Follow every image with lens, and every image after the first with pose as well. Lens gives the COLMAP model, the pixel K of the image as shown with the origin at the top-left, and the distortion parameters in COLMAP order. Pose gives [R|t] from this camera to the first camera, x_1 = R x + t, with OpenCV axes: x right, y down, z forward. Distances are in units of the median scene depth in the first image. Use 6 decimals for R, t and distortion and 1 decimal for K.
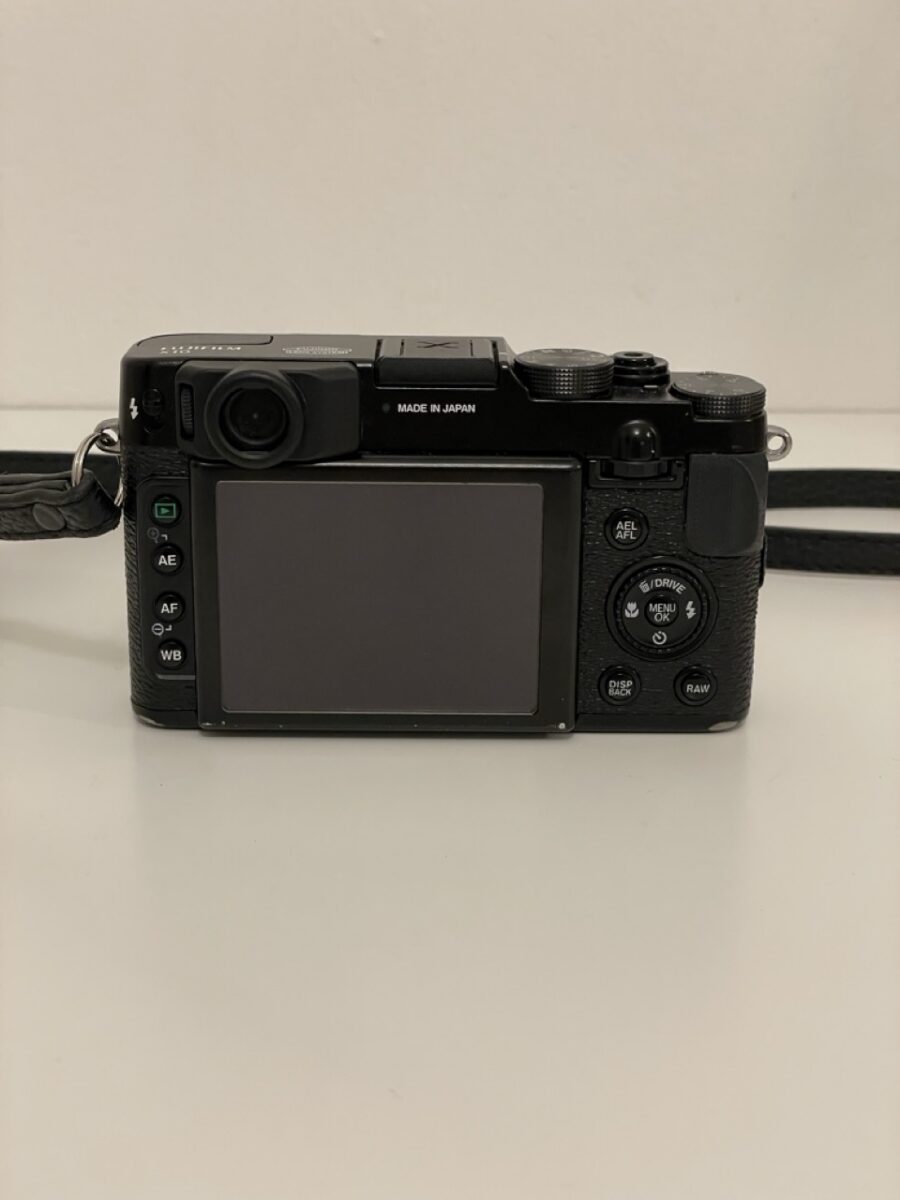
lens RADIAL K [[1809.5, 0, 450.0], [0, 1809.5, 600.0], [0, 0, 1]] dist [0.019378, 0.030107]
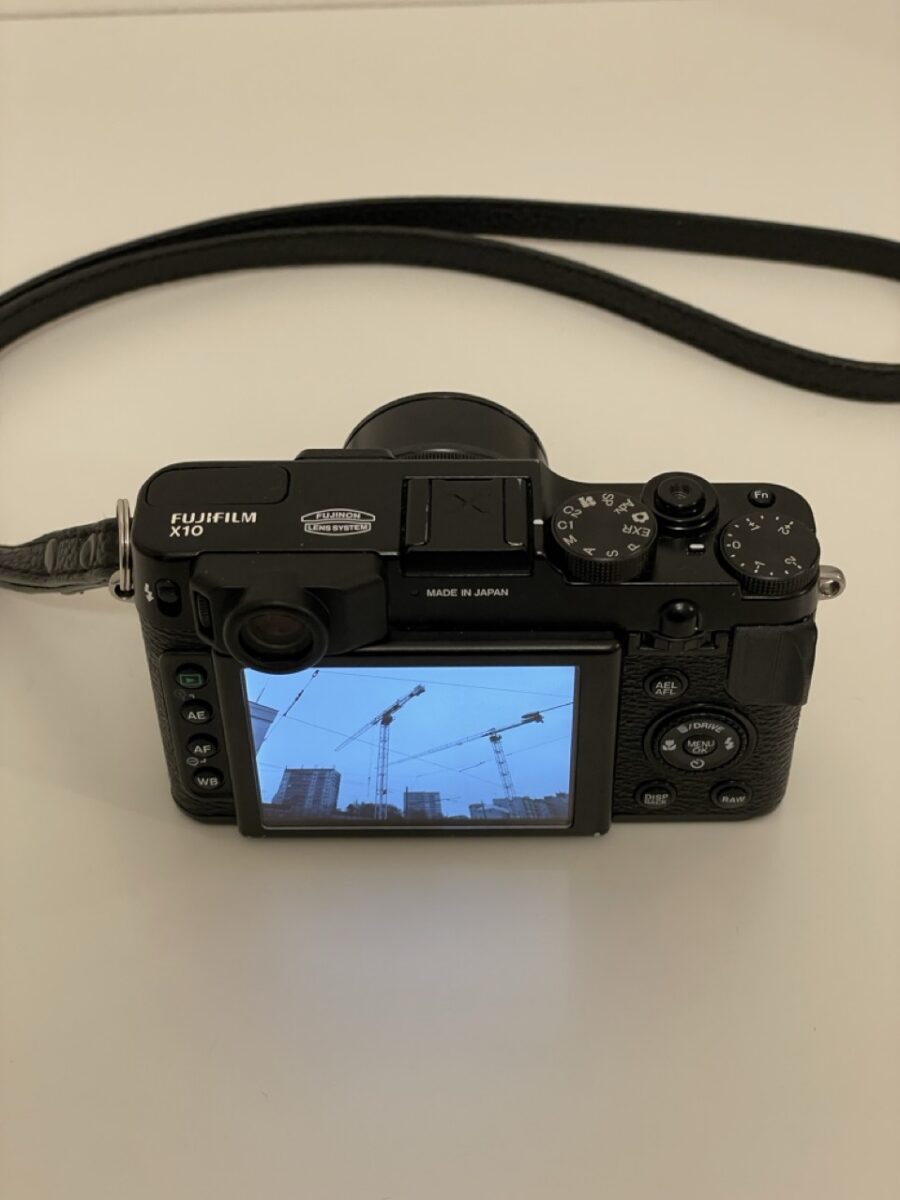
lens RADIAL K [[1809.5, 0, 450.0], [0, 1809.5, 600.0], [0, 0, 1]] dist [0.019378, 0.030107]
pose [[0.999511, -0.010274, -0.029538, 0.010987], [0.021987, 0.902519, 0.430089, -0.494884], [0.022240, -0.430528, 0.902303, 0.142445]]
